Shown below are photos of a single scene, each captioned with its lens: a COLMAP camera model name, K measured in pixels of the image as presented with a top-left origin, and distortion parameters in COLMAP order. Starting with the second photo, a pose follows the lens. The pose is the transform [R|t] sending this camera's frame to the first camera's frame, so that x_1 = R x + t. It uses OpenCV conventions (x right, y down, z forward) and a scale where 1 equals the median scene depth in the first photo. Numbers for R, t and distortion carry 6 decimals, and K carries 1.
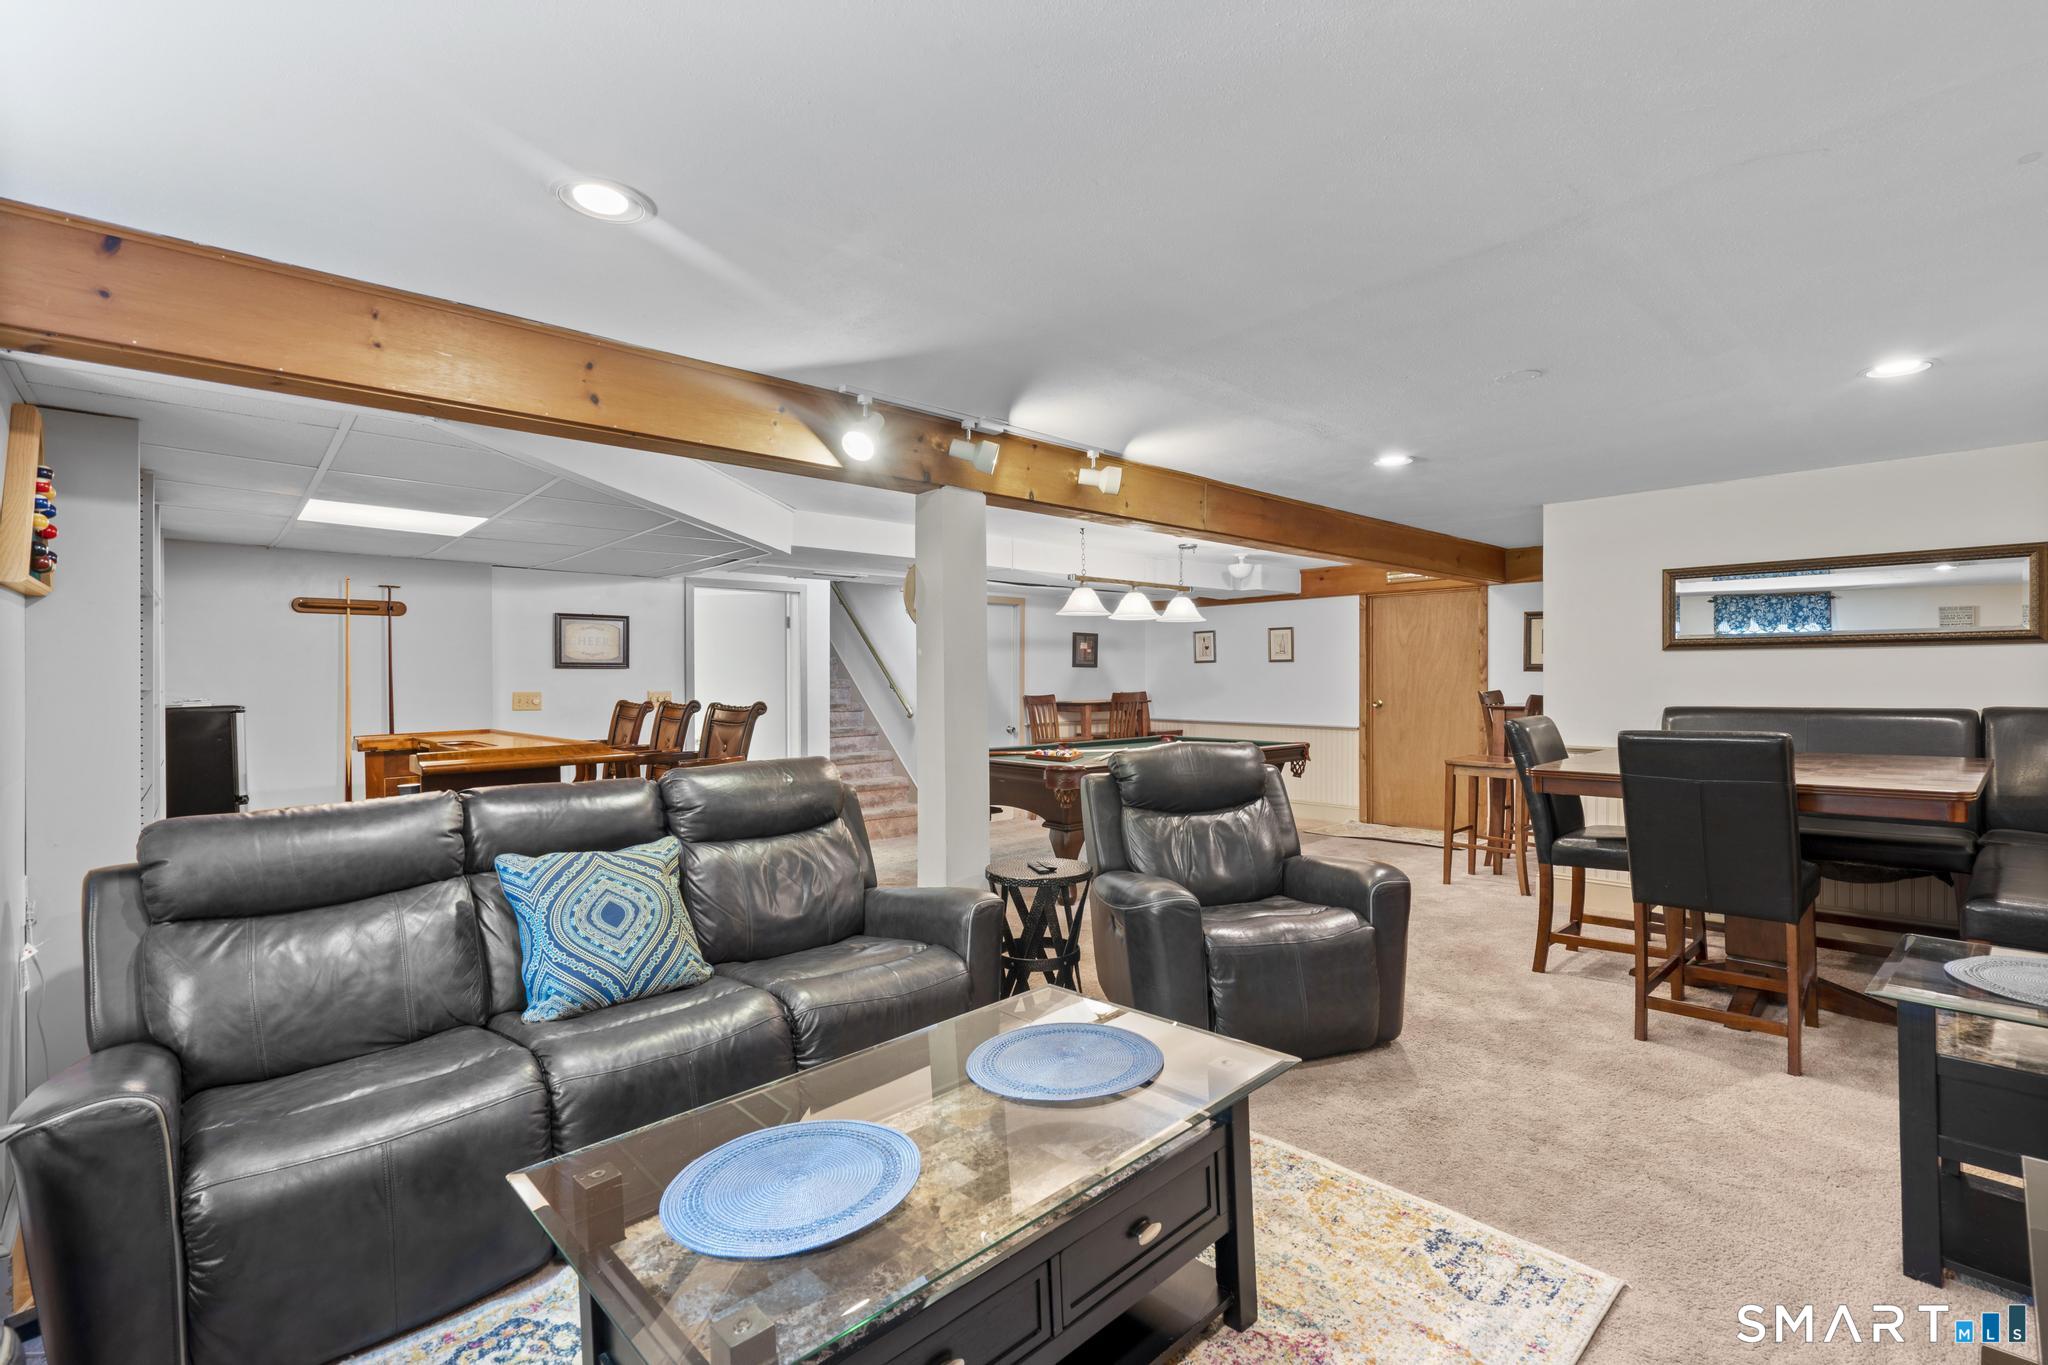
lens RADIAL K [[924.4, 0, 1024.3], [0, 924.4, 678.4], [0, 0, 1]] dist [-0.000628, 0.000091]
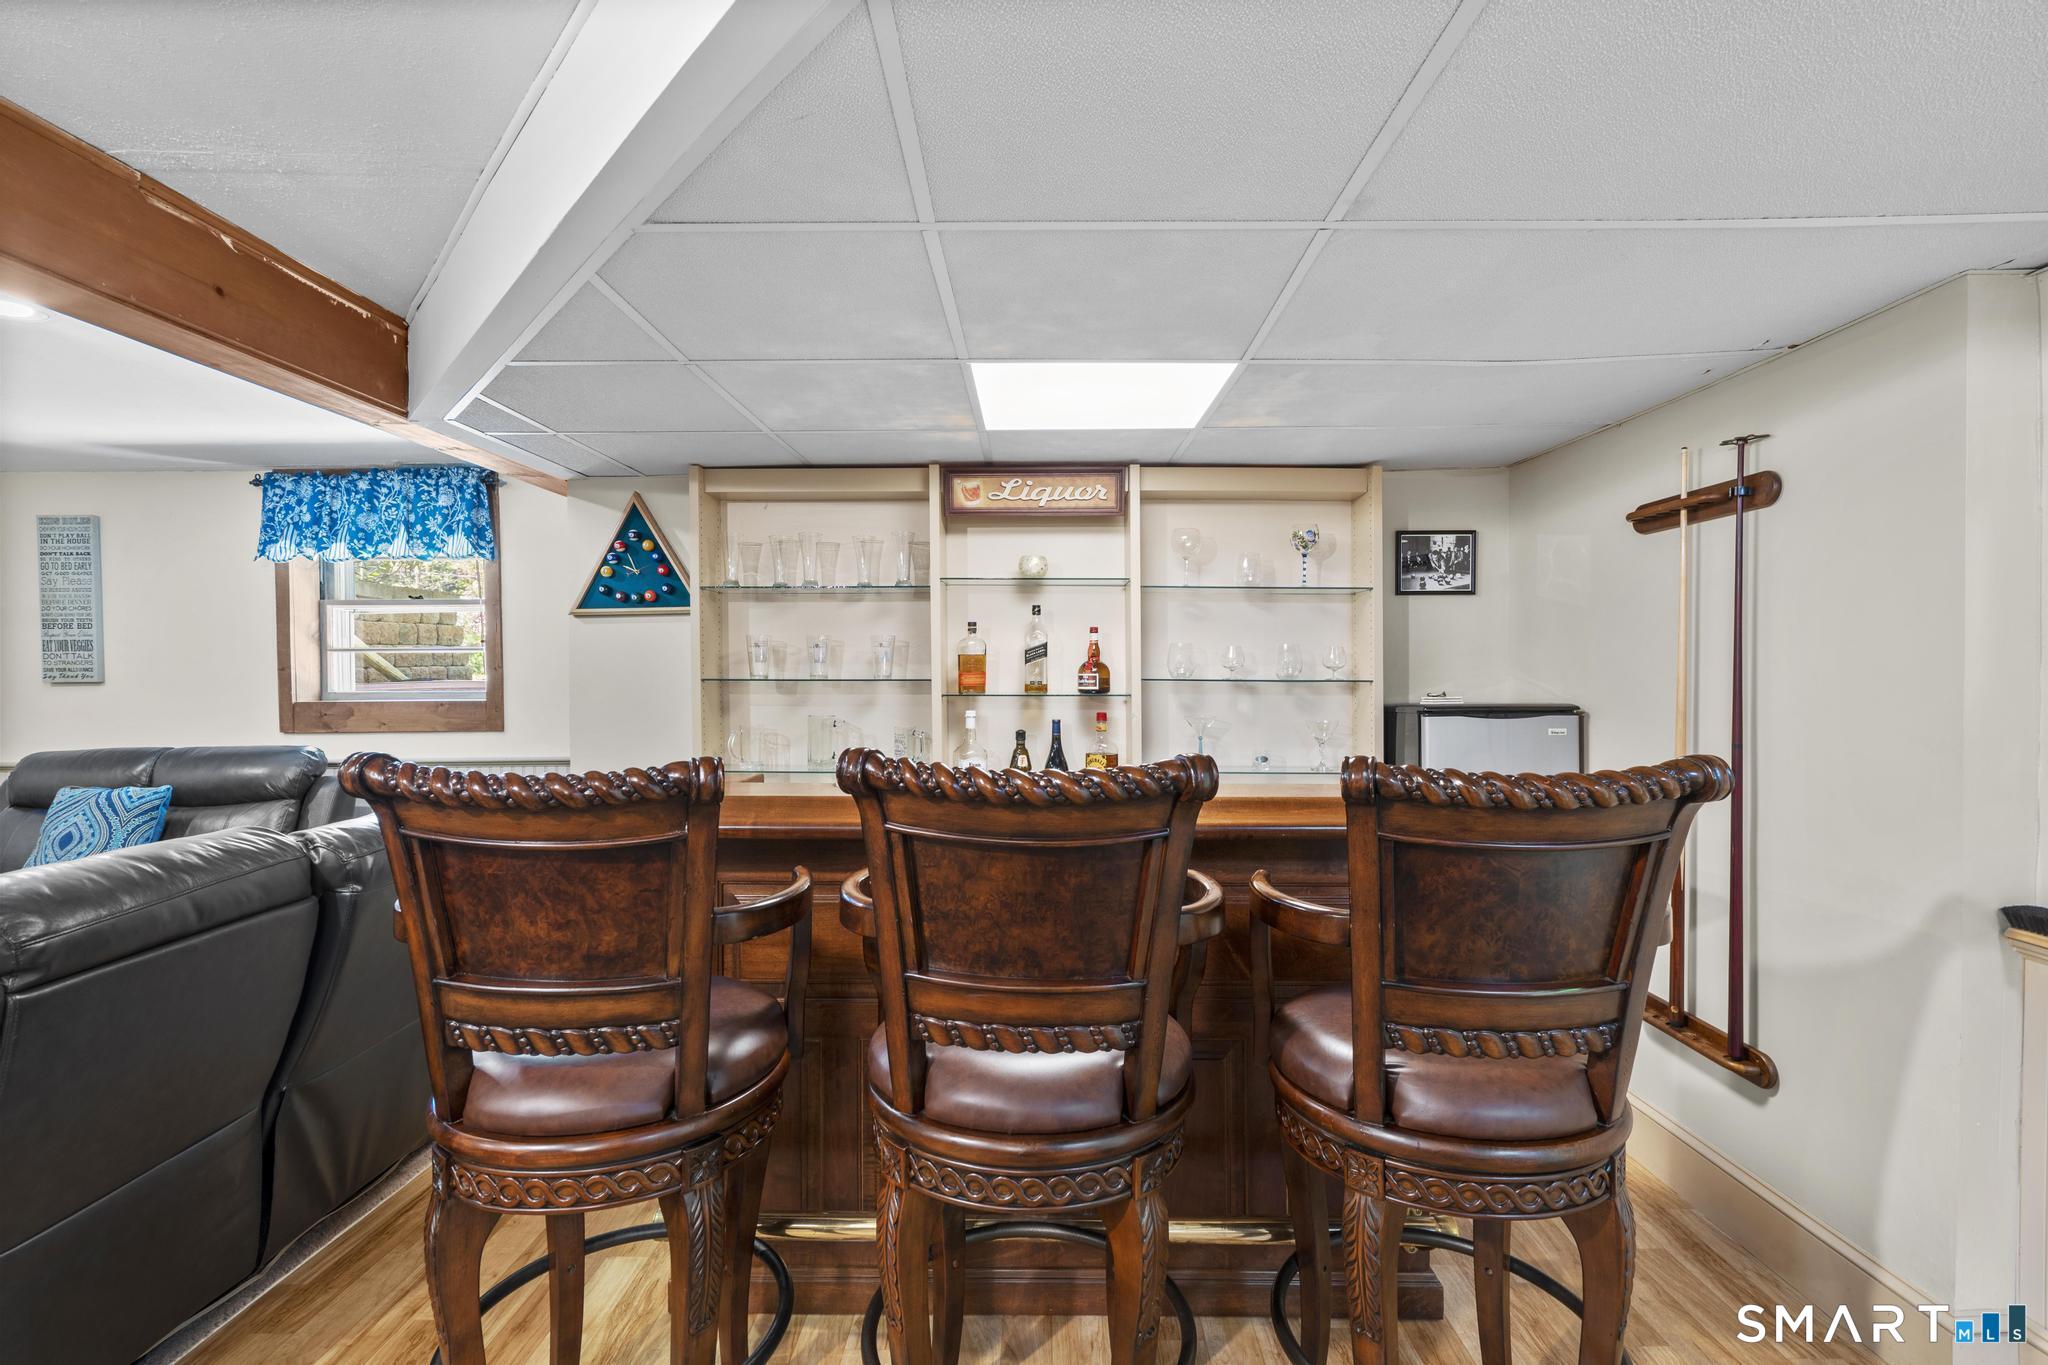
lens RADIAL K [[924.4, 0, 1031.7], [0, 924.4, 683.2], [0, 0, 1]] dist [-0.000628, 0.000091]
pose [[-0.708455, 0.020076, -0.705471, -0.149411], [0.010188, 0.999782, 0.018220, 0.001227], [0.705683, 0.005721, -0.708505, 1.073107]]
